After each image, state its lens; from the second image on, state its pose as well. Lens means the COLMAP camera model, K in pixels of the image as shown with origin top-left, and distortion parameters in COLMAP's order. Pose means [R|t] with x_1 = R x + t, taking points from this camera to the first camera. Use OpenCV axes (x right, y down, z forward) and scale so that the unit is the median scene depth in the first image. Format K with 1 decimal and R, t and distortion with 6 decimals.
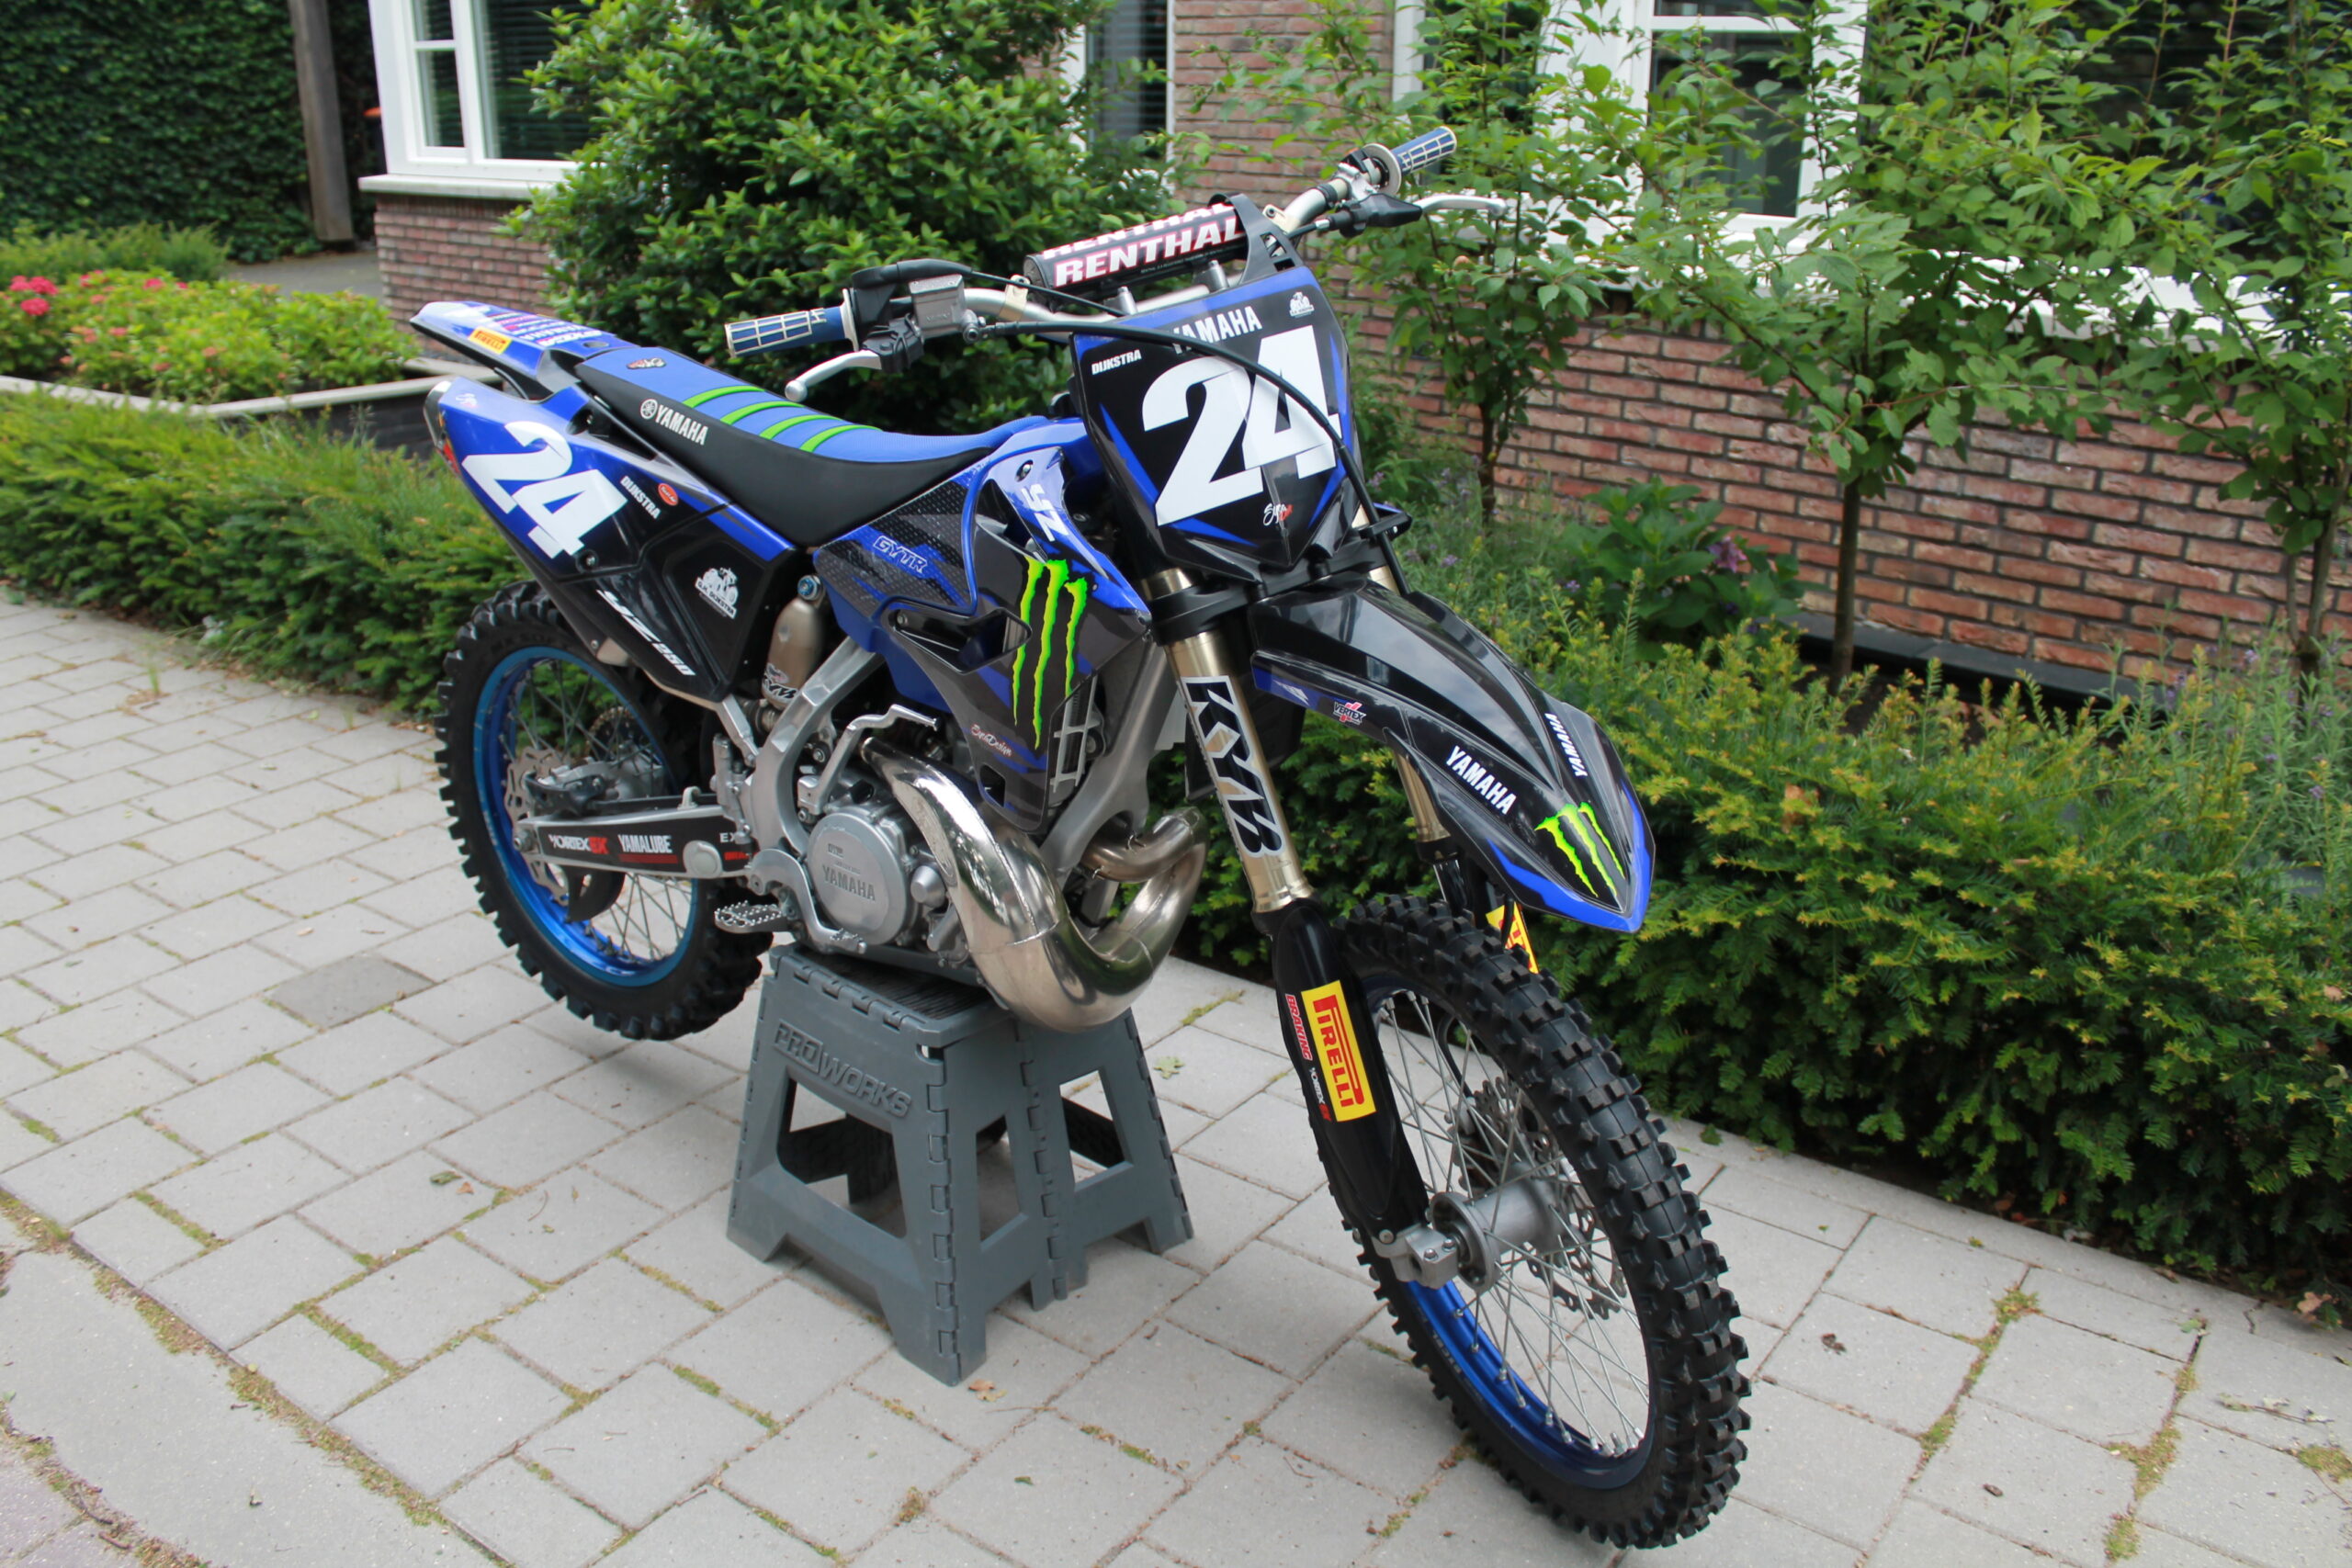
lens RADIAL K [[1957.0, 0, 1165.9], [0, 1957.0, 778.6], [0, 0, 1]] dist [-0.158126, 0.124297]
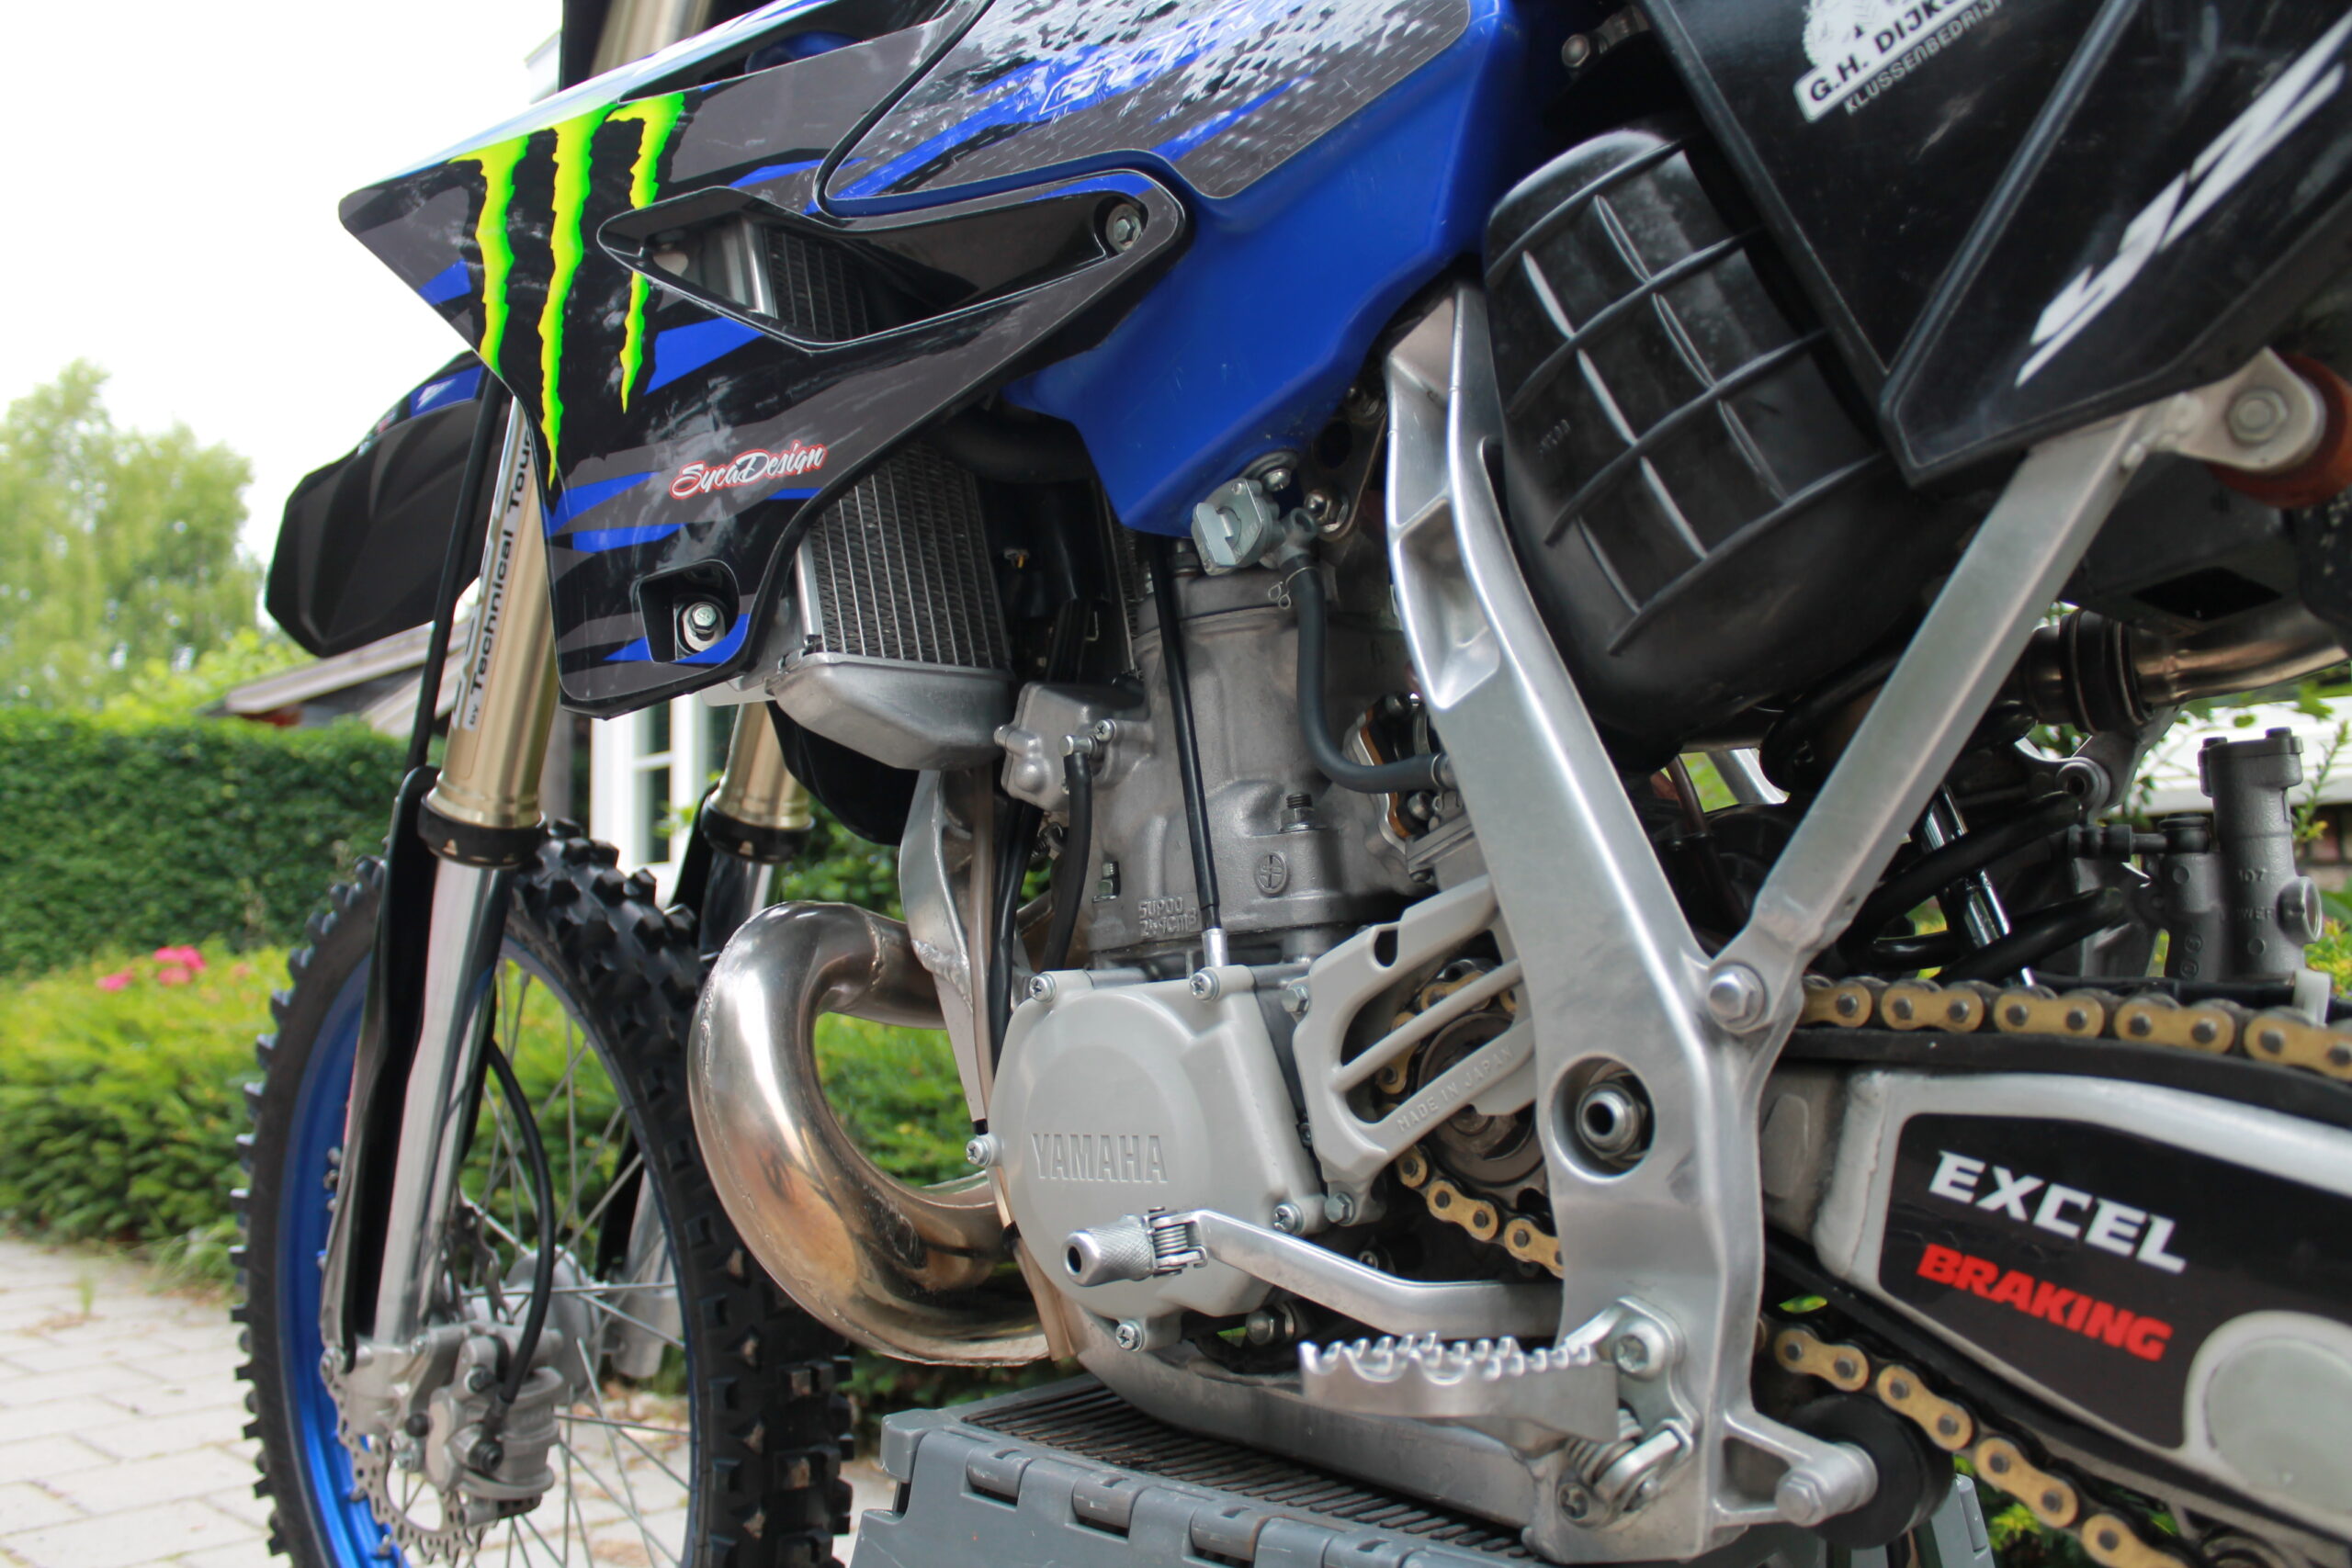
lens RADIAL K [[1957.0, 0, 1177.1], [0, 1957.0, 787.8], [0, 0, 1]] dist [-0.158126, 0.124297]
pose [[0.994358, -0.025393, -0.102991, -0.081627], [-0.021074, 0.904279, -0.426423, 0.095349], [0.103961, 0.426187, 0.898642, 0.488254]]
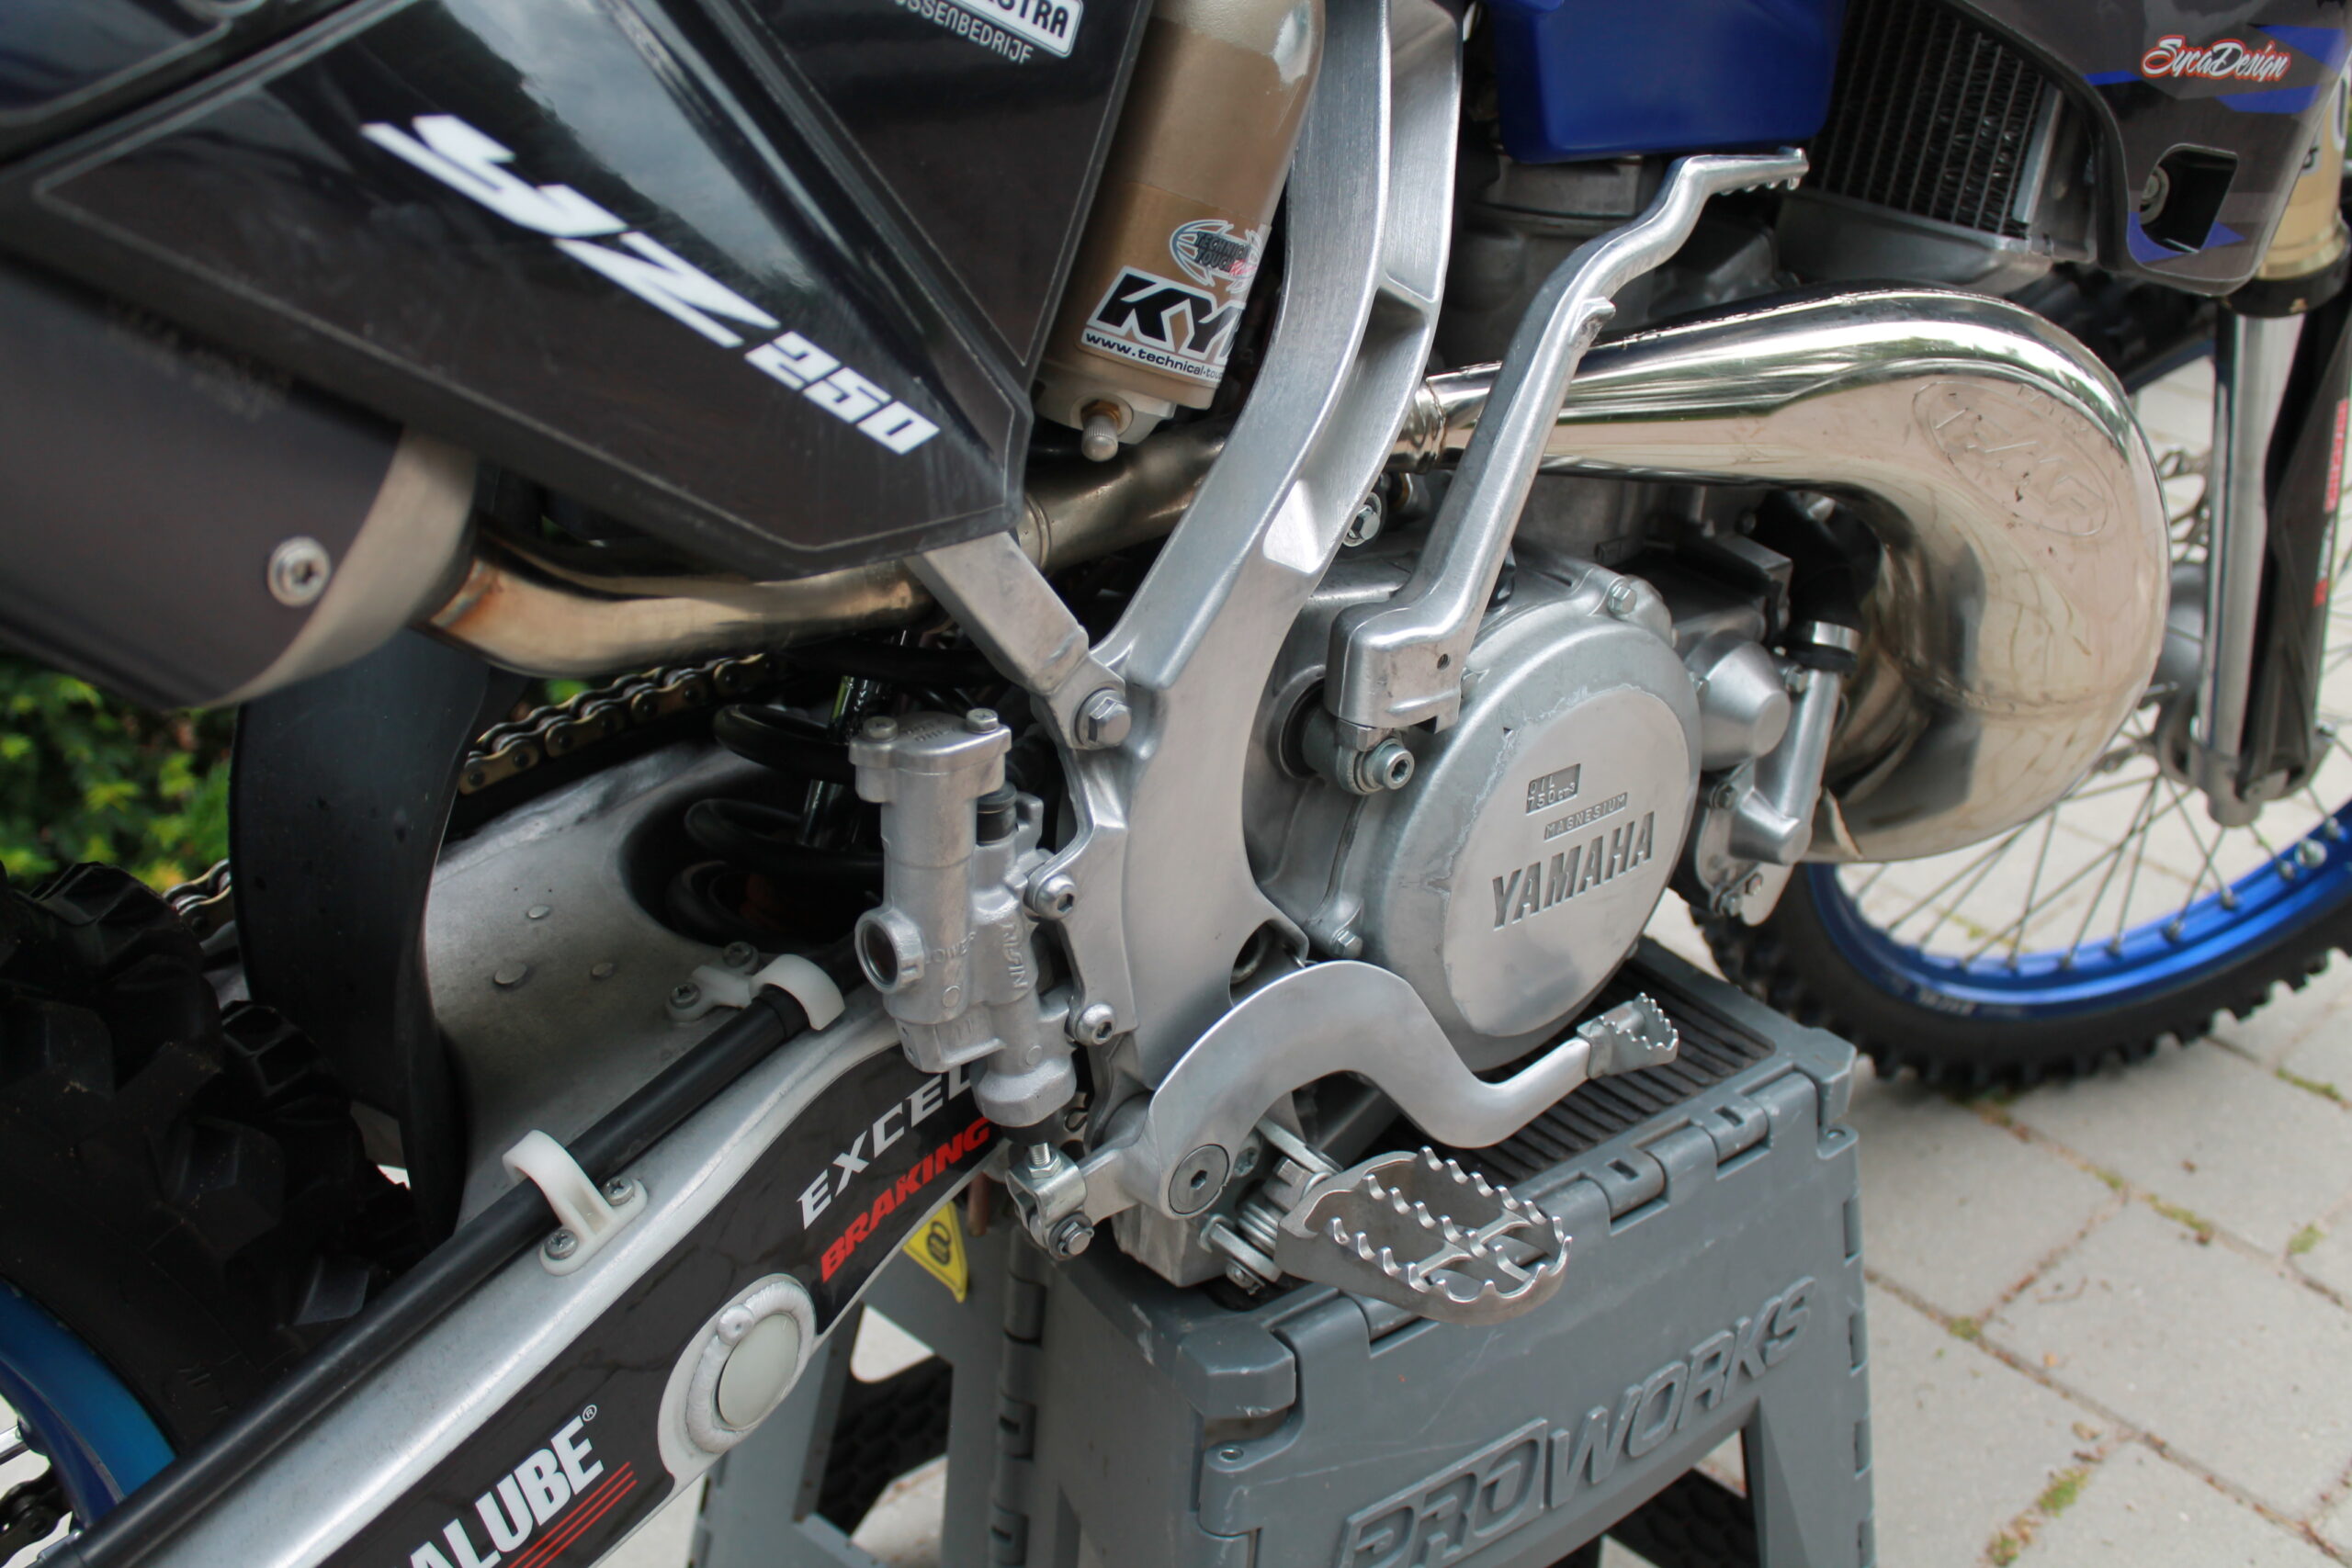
lens RADIAL K [[2291.2, 0, 1188.7], [0, 2291.2, 797.2], [0, 0, 1]] dist [-0.081316, 0.000000]
pose [[0.183702, -0.457126, 0.870224, -0.318537], [0.322464, 0.864324, 0.385955, -0.071536], [-0.928585, 0.209715, 0.306185, 0.654235]]
